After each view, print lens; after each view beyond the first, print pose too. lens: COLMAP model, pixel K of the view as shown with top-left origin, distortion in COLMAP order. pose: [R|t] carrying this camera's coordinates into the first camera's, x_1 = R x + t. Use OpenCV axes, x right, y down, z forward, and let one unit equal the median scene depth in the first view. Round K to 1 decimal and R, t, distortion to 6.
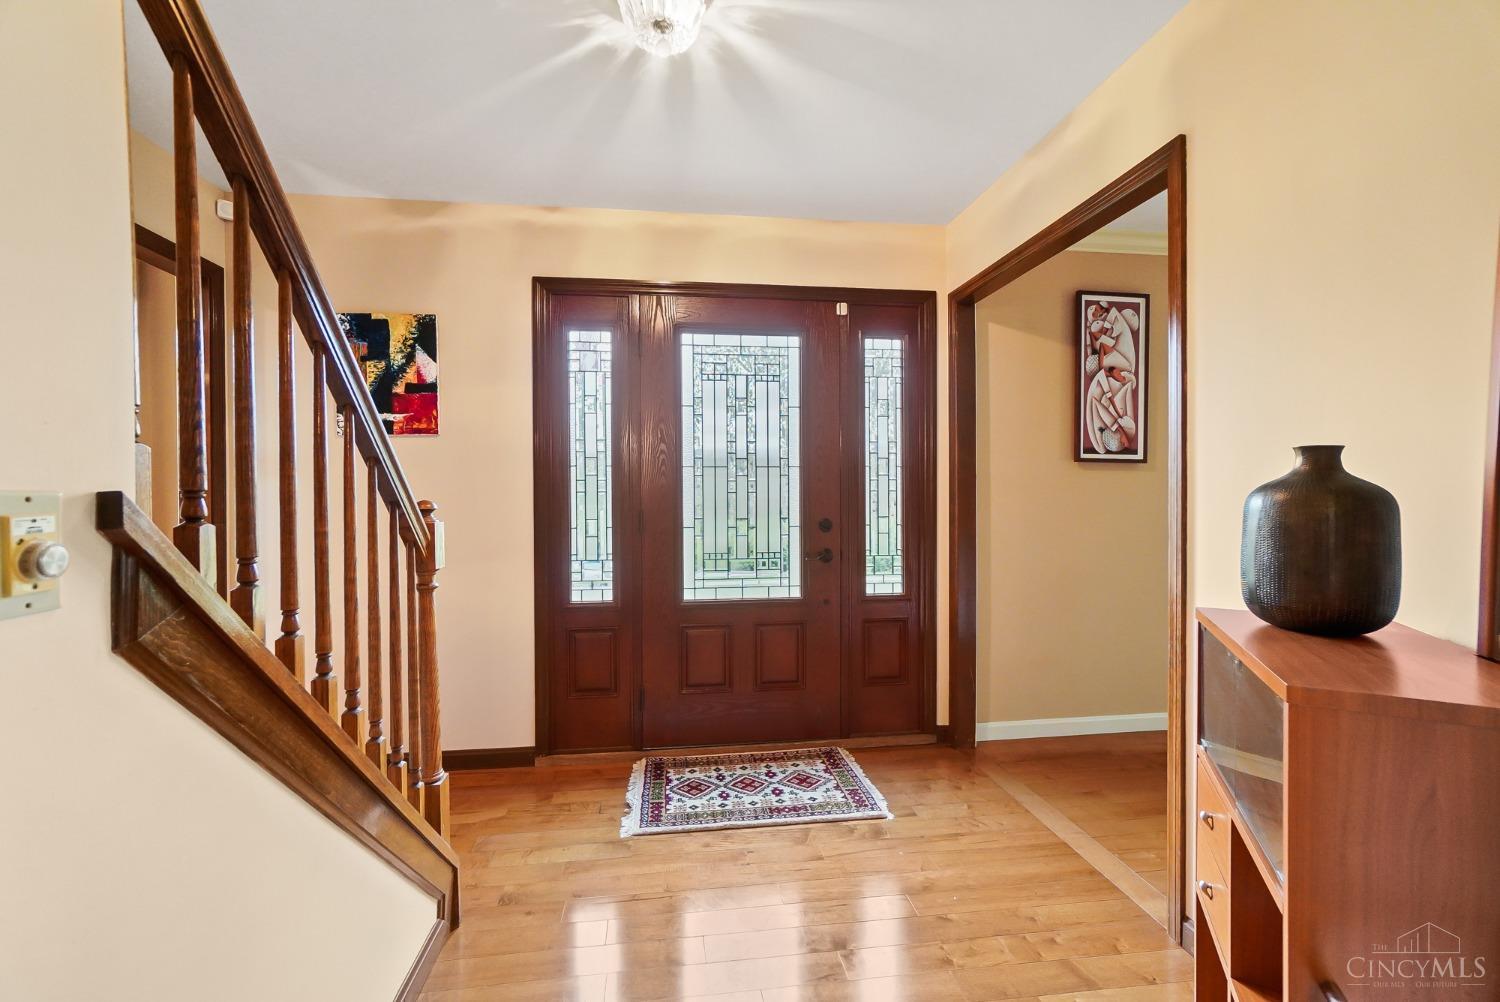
lens RADIAL K [[640.3, 0, 746.6], [0, 640.3, 493.9], [0, 0, 1]] dist [0.001521, 0.000144]
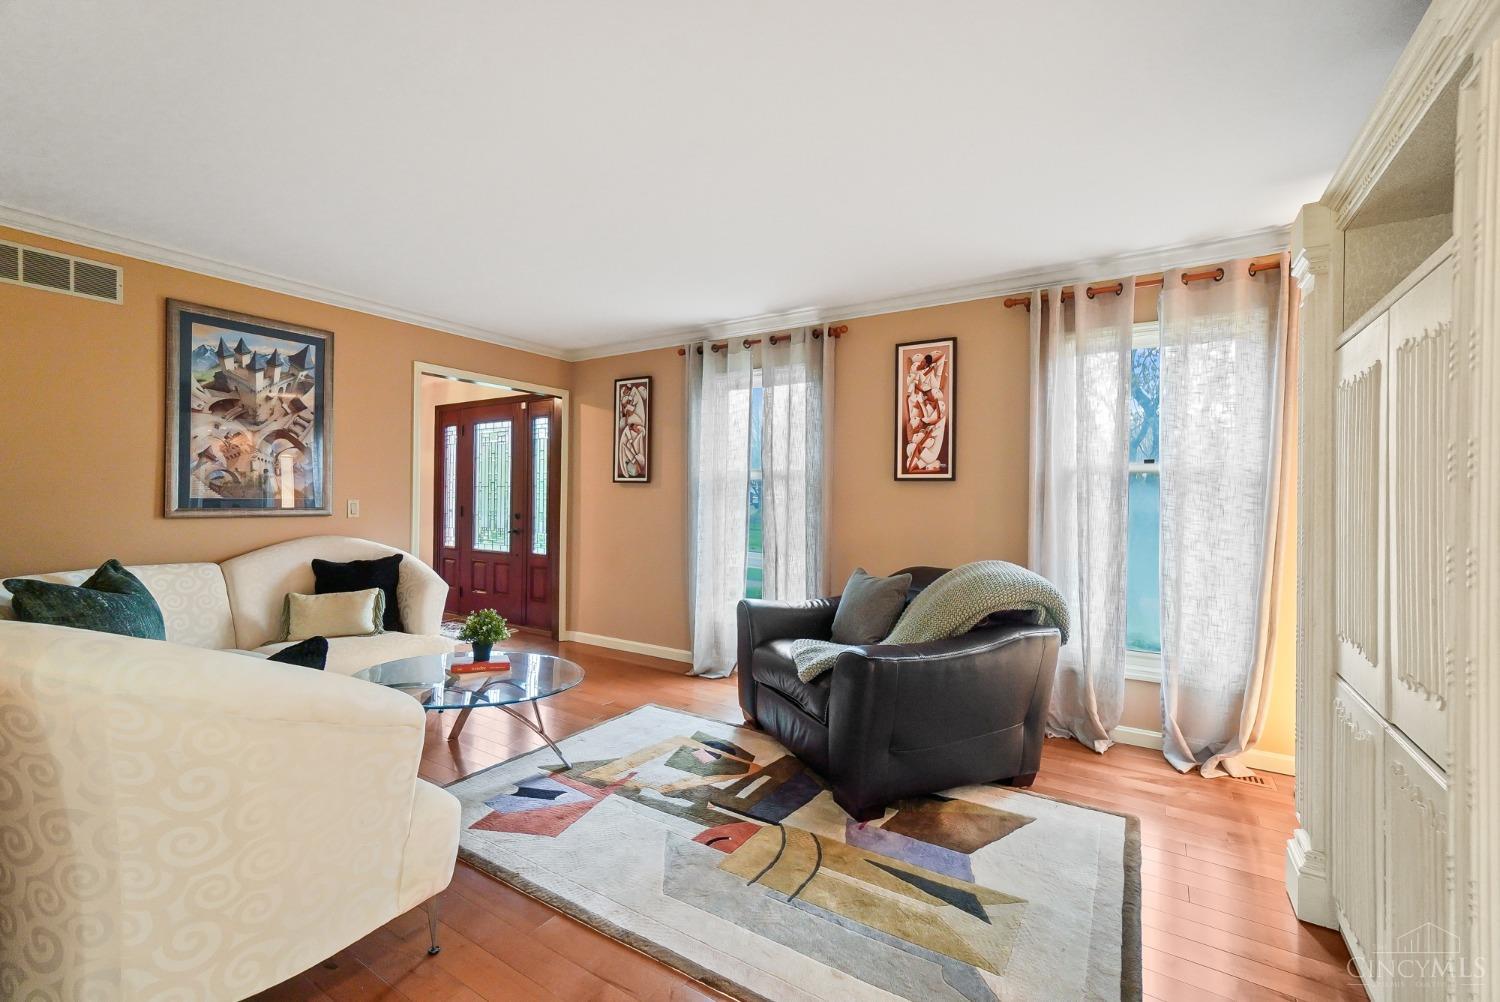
lens RADIAL K [[640.3, 0, 746.6], [0, 640.3, 493.9], [0, 0, 1]] dist [0.001521, 0.000144]
pose [[0.760135, 0.003960, -0.649753, 1.835181], [-0.024508, 0.999445, -0.022581, 0.007079], [0.649302, 0.033089, 0.759810, -0.027547]]
